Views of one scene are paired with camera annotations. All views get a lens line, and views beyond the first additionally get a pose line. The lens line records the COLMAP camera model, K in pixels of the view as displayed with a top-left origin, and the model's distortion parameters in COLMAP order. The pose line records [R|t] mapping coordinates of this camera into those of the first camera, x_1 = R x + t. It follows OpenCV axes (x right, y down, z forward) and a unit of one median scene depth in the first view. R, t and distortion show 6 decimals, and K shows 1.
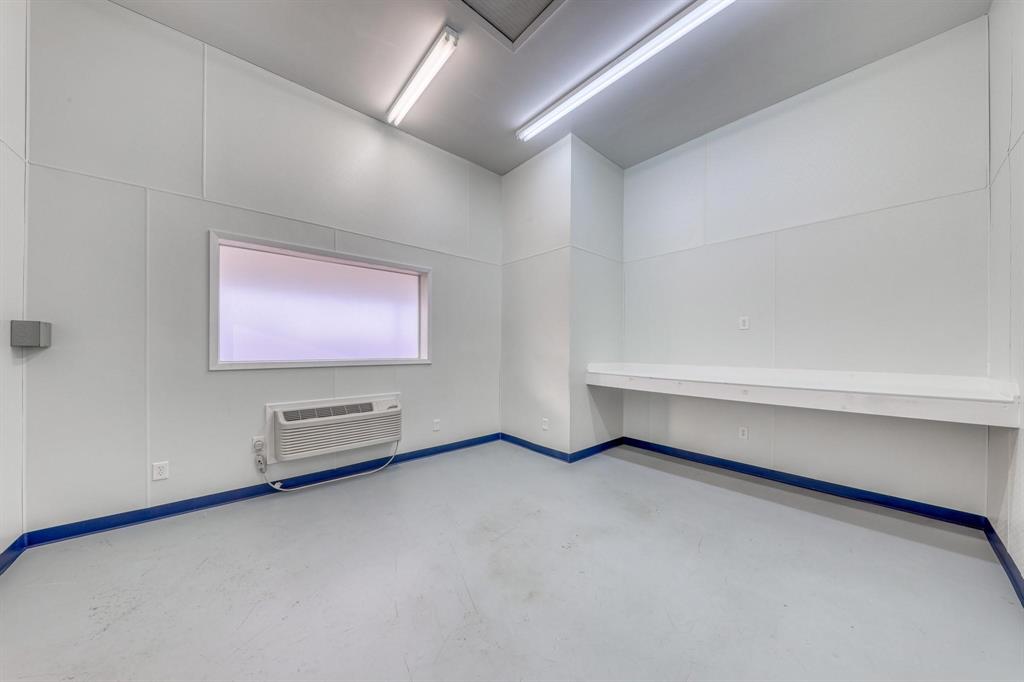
lens RADIAL K [[328.2, 0, 516.1], [0, 328.2, 350.0], [0, 0, 1]] dist [0.001264, -0.000006]
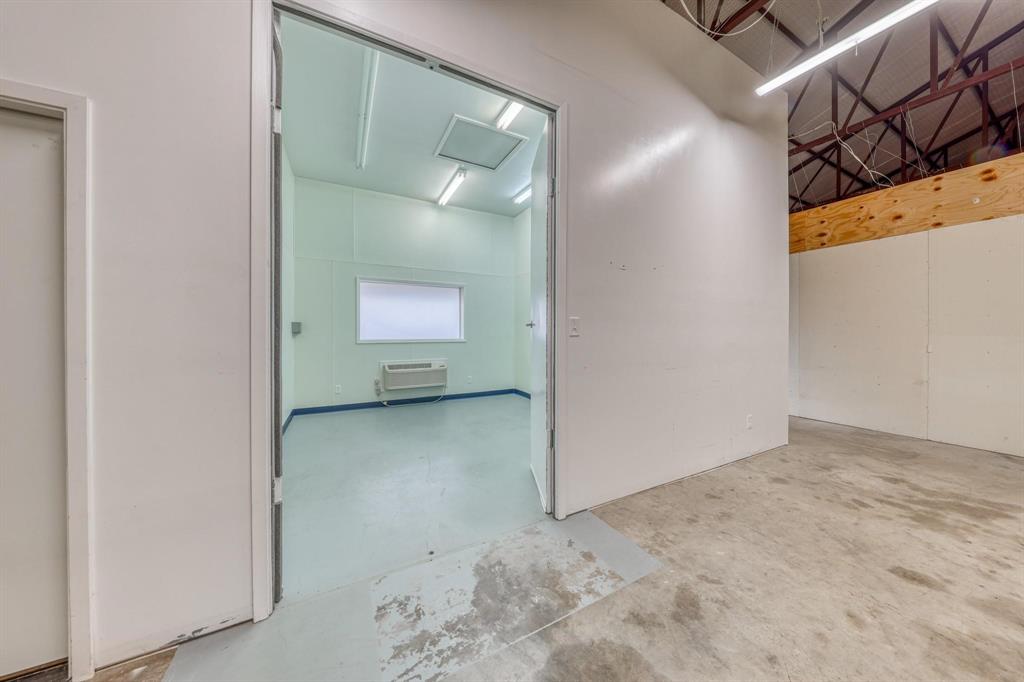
lens RADIAL K [[327.1, 0, 513.1], [0, 327.1, 337.7], [0, 0, 1]] dist [0.005097, -0.002663]
pose [[0.969137, 0.004281, -0.246485, 0.455624], [-0.001096, 0.999914, 0.013056, -0.001699], [0.246520, -0.012383, 0.969059, -0.648159]]
